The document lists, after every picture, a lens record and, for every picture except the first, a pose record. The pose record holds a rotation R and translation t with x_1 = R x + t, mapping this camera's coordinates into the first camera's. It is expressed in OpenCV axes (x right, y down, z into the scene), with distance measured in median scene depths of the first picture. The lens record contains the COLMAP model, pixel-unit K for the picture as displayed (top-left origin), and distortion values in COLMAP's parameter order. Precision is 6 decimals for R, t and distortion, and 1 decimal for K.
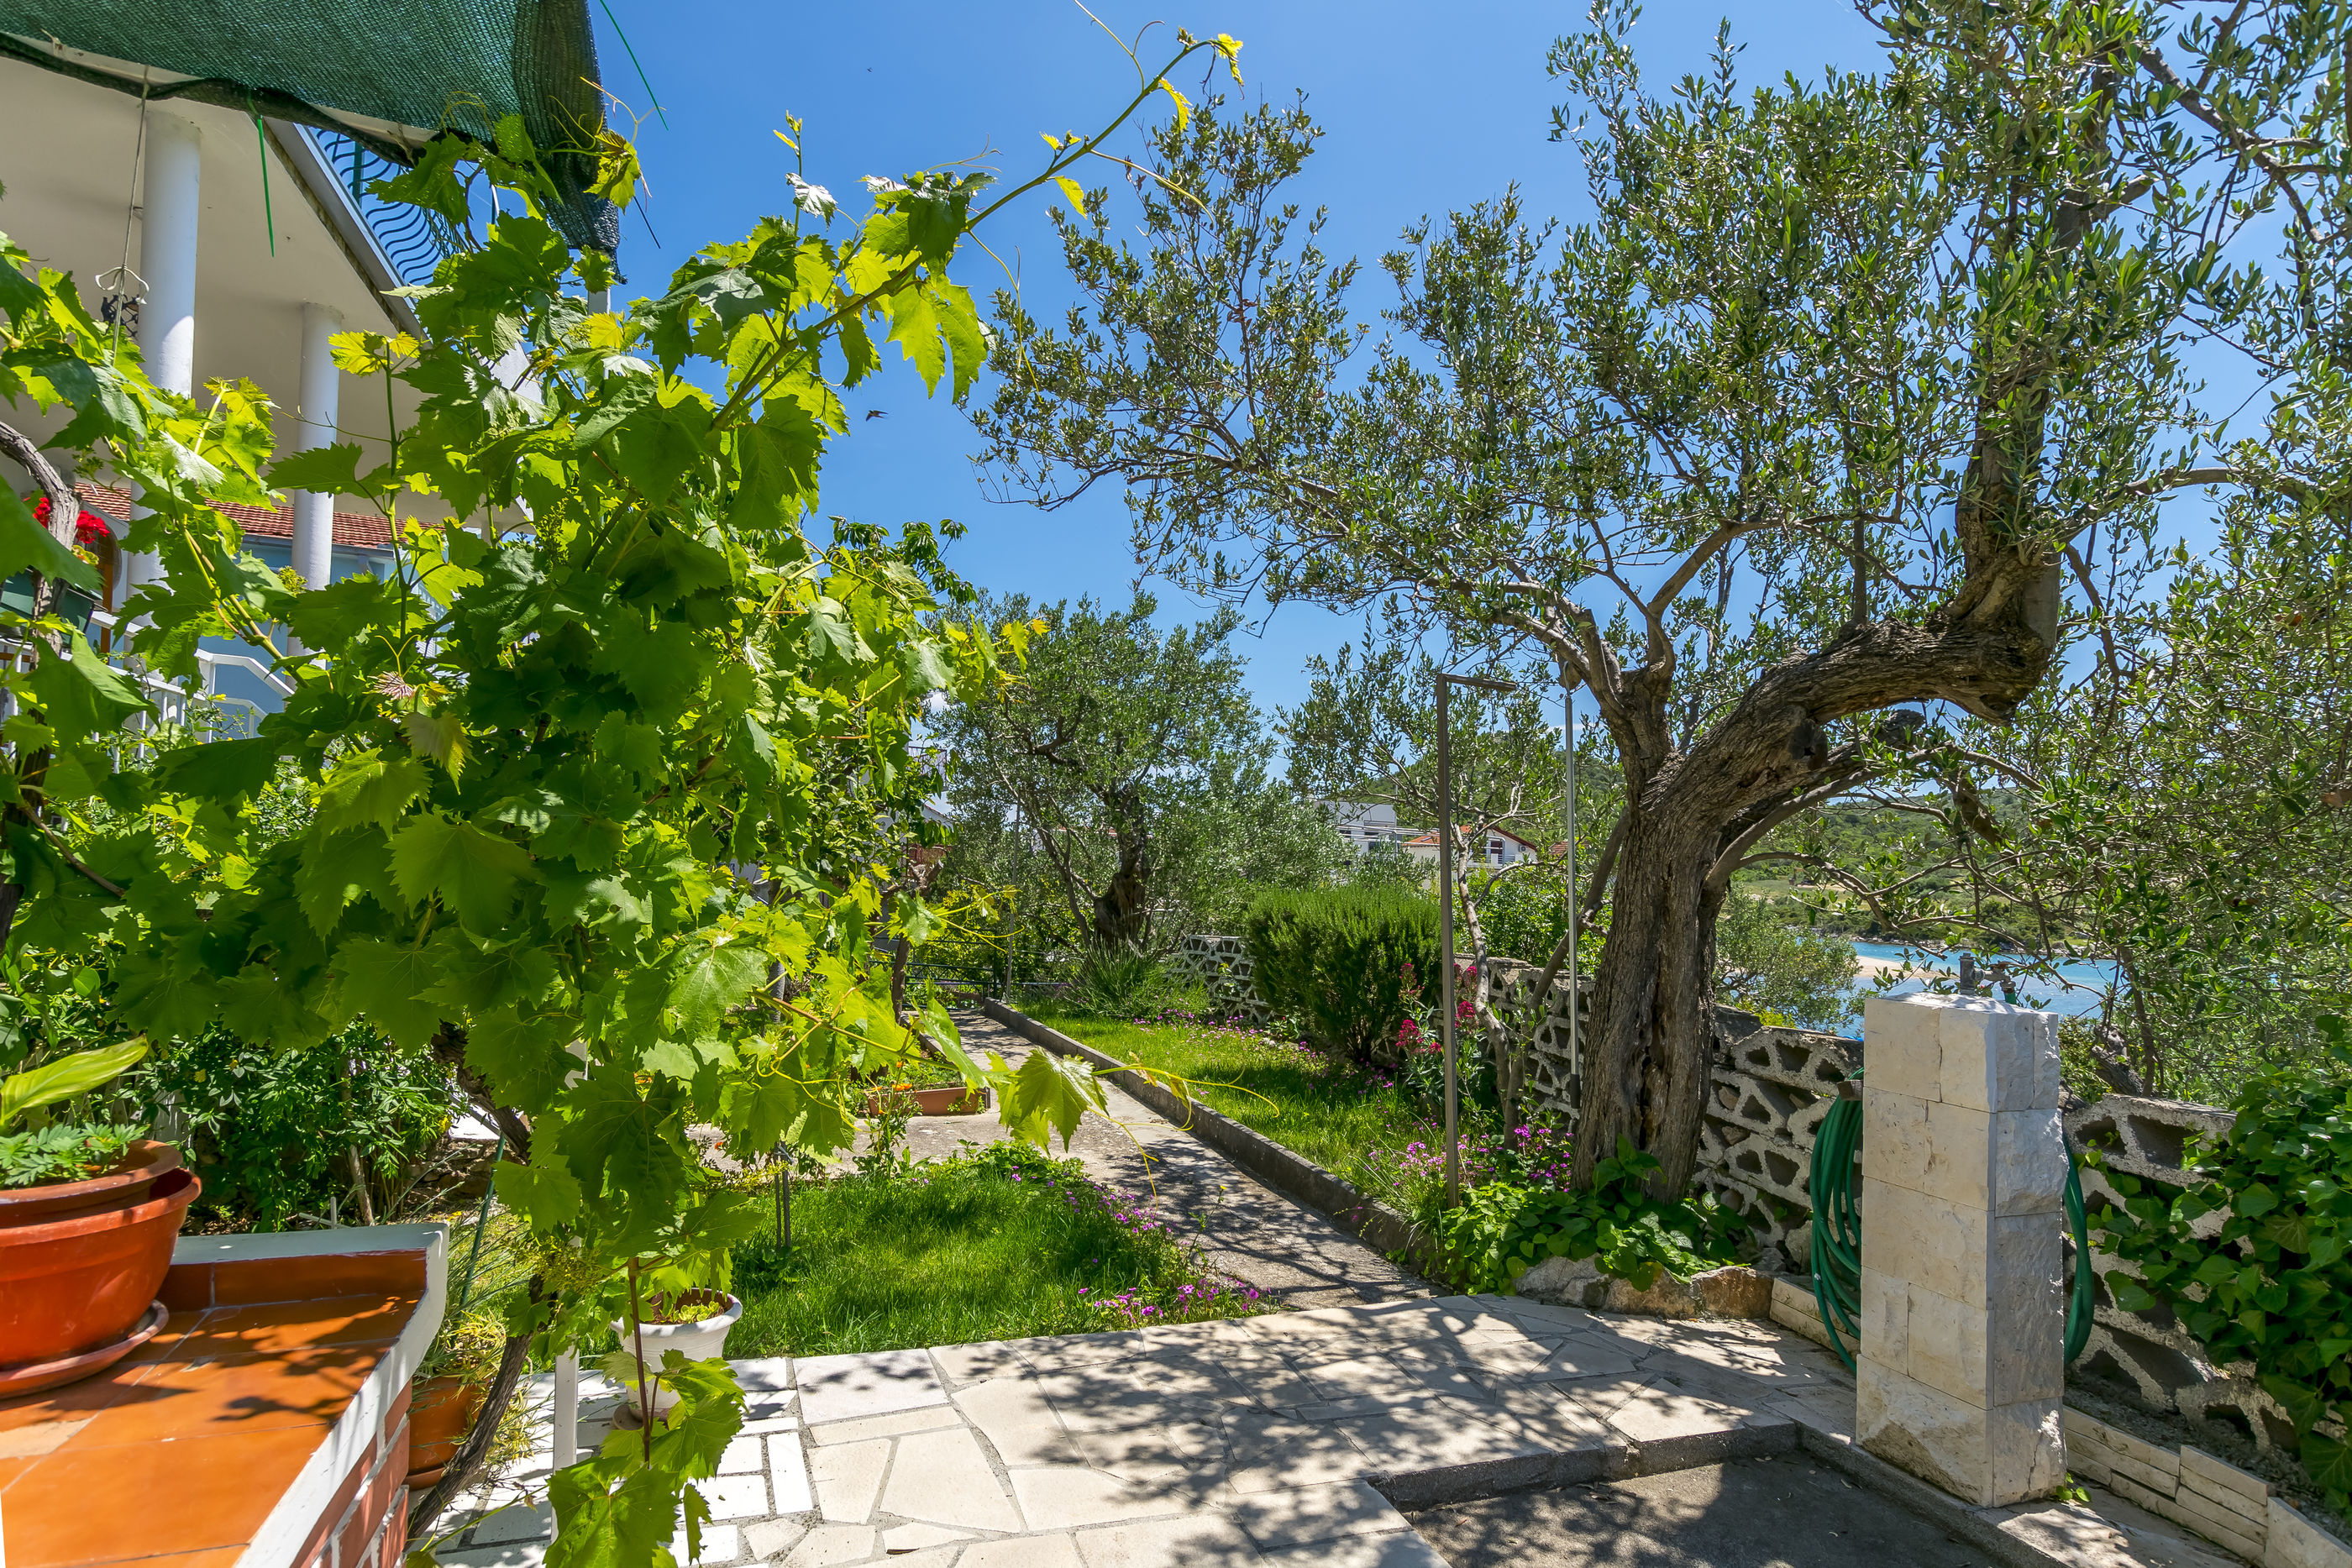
lens RADIAL K [[1143.2, 0, 1150.6], [0, 1143.2, 791.2], [0, 0, 1]] dist [-0.002245, -0.002912]
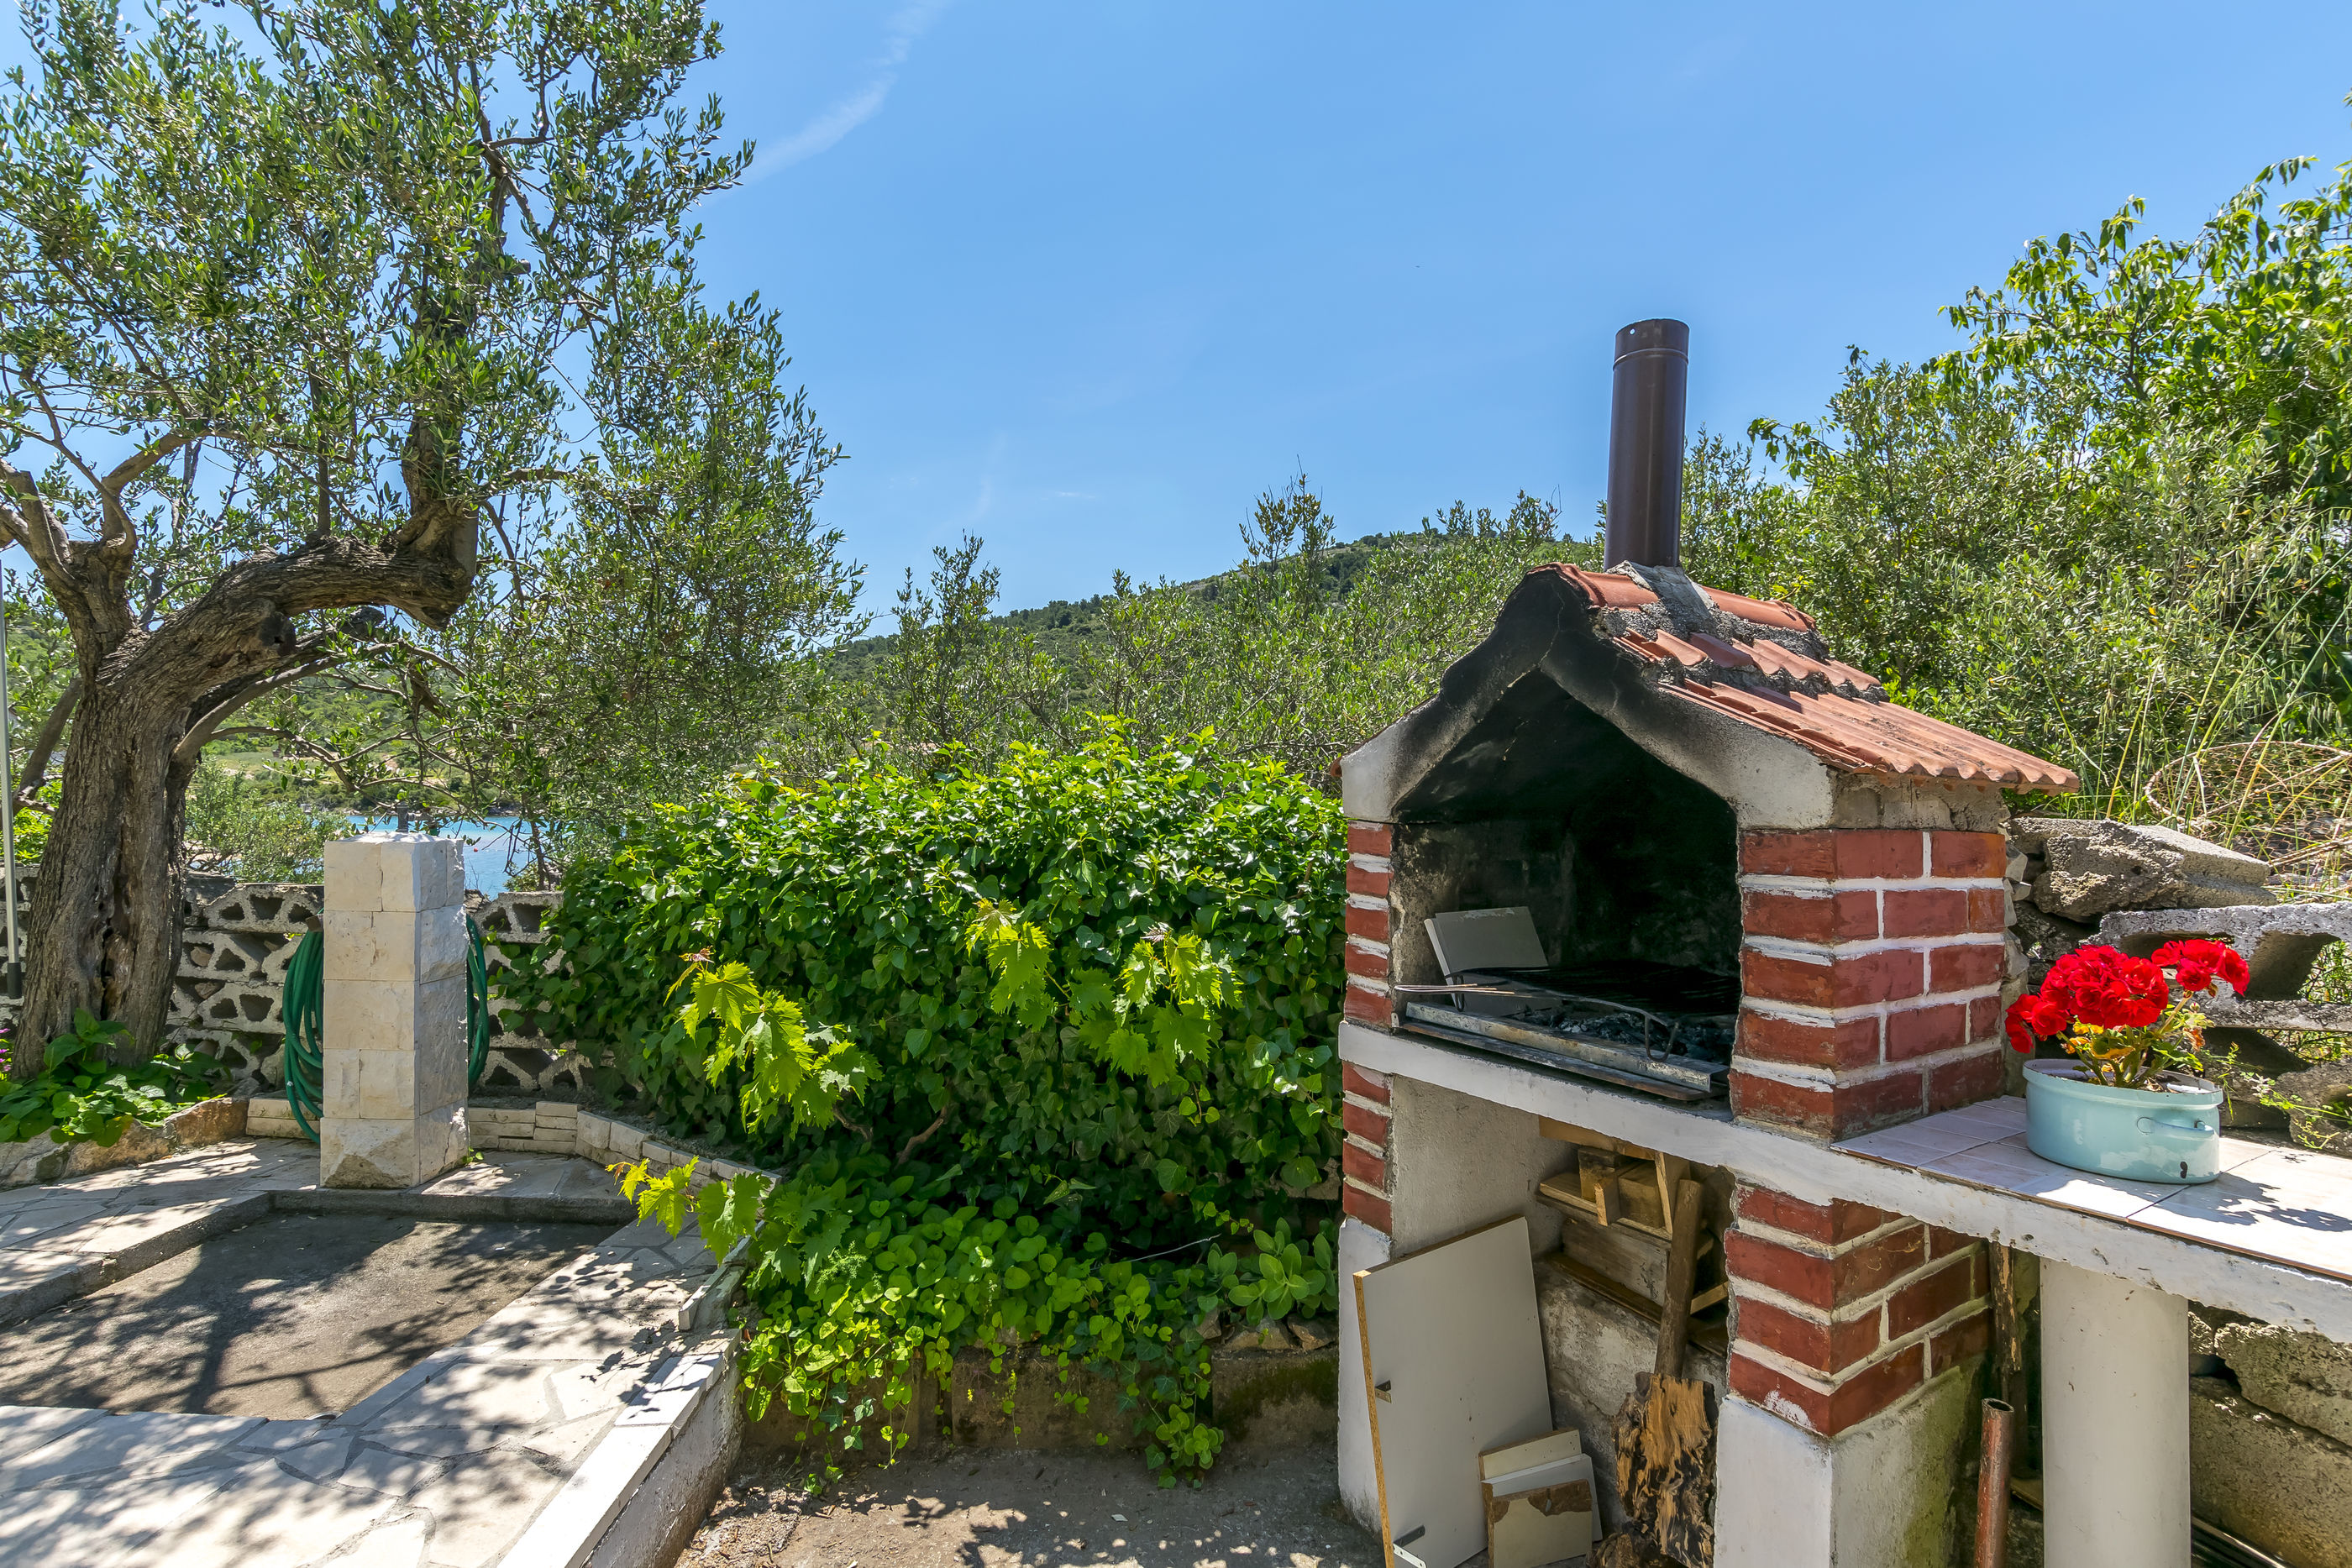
lens RADIAL K [[1143.2, 0, 1150.6], [0, 1143.2, 791.2], [0, 0, 1]] dist [-0.002245, -0.002912]
pose [[0.395343, -0.050447, 0.917147, -0.132954], [-0.053637, 0.995519, 0.077878, -0.018350], [-0.916966, -0.079982, 0.390865, -0.257109]]
